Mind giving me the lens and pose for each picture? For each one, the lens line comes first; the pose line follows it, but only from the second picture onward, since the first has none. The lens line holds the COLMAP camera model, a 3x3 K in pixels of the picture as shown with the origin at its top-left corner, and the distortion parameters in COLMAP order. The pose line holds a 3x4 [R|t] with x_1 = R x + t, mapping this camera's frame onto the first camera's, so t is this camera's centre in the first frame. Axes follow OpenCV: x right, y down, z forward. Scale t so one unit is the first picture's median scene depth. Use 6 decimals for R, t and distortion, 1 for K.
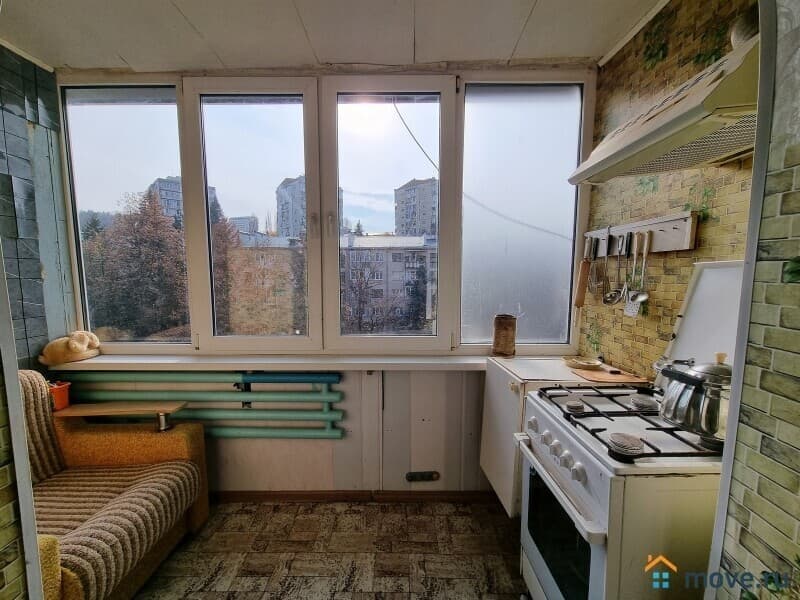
lens RADIAL K [[328.6, 0, 398.0], [0, 328.6, 301.9], [0, 0, 1]] dist [-0.004458, 0.000667]
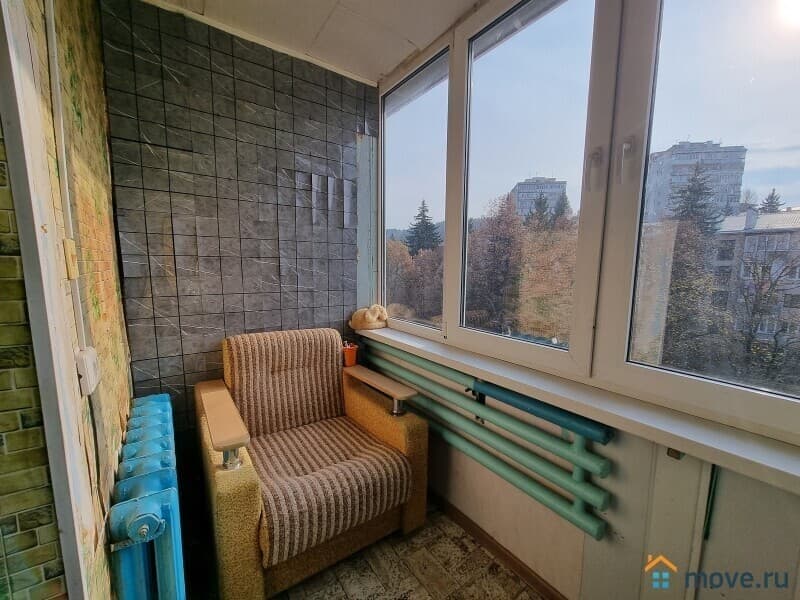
lens RADIAL K [[328.6, 0, 399.8], [0, 328.6, 305.5], [0, 0, 1]] dist [-0.004458, 0.000667]
pose [[0.581145, 0.107412, -0.806680, 0.042582], [-0.082223, 0.993929, 0.073110, -0.002541], [0.809636, 0.023840, 0.586448, 0.377632]]
